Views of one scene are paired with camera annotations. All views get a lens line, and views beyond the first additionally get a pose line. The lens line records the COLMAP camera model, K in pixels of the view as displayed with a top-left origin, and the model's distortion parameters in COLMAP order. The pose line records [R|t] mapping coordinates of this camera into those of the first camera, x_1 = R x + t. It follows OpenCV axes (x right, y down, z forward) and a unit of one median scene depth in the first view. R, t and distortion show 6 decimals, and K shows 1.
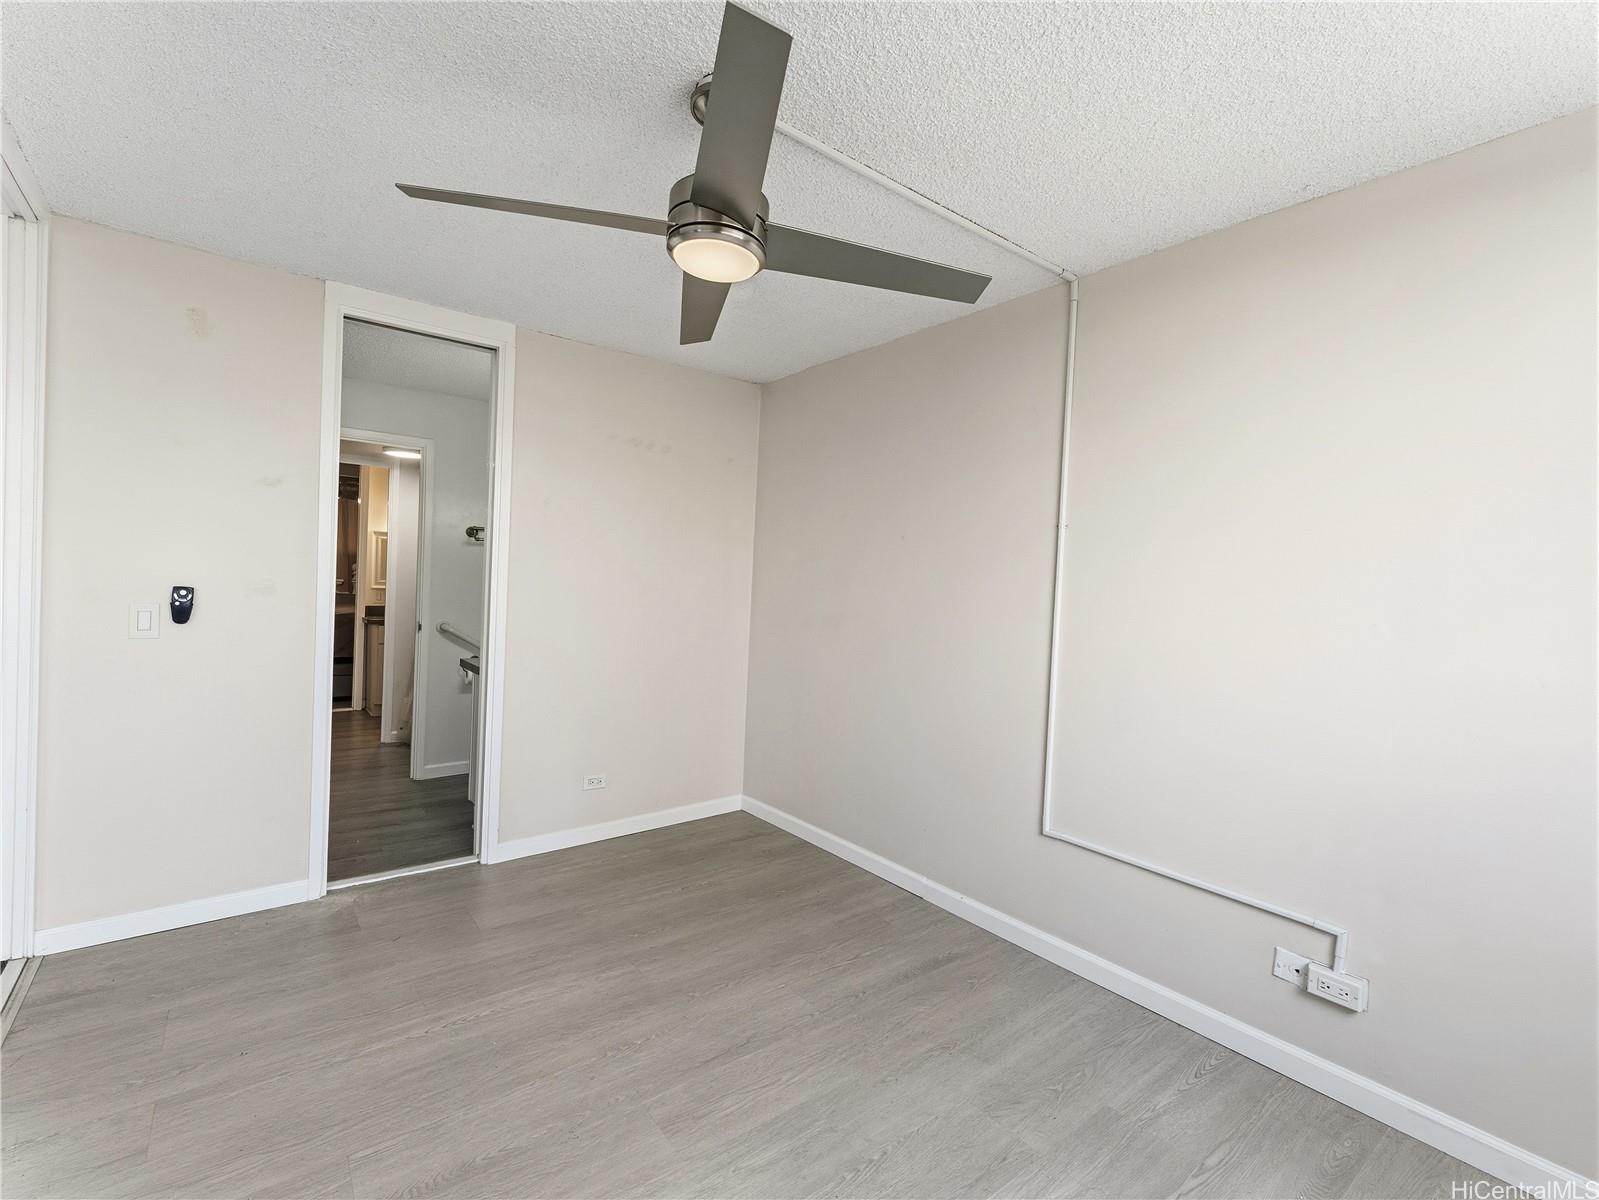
lens RADIAL K [[718.7, 0, 794.7], [0, 718.7, 603.1], [0, 0, 1]] dist [-0.001309, 0.001188]
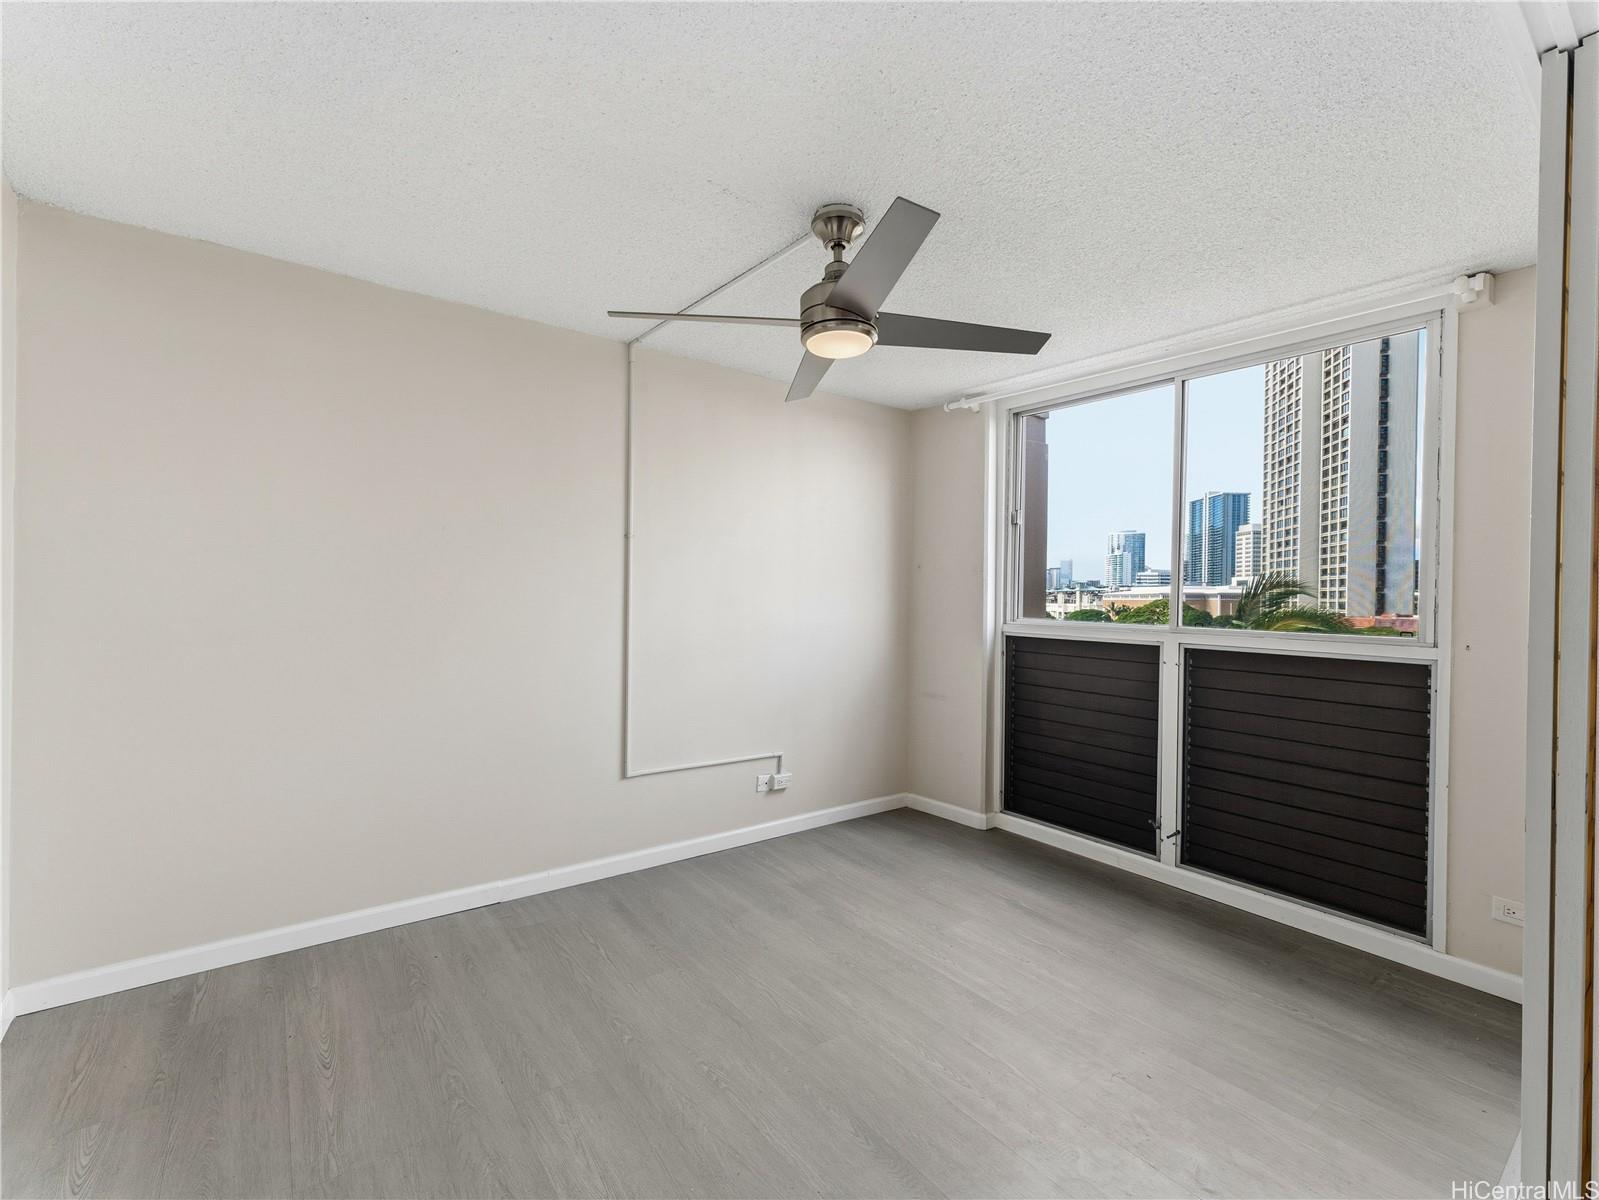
lens RADIAL K [[718.7, 0, 794.7], [0, 718.7, 603.1], [0, 0, 1]] dist [-0.001309, 0.001188]
pose [[0.016271, -0.051993, 0.998515, -1.171369], [0.011973, 0.998586, 0.051801, -0.065274], [-0.999796, 0.011112, 0.016871, 0.872749]]
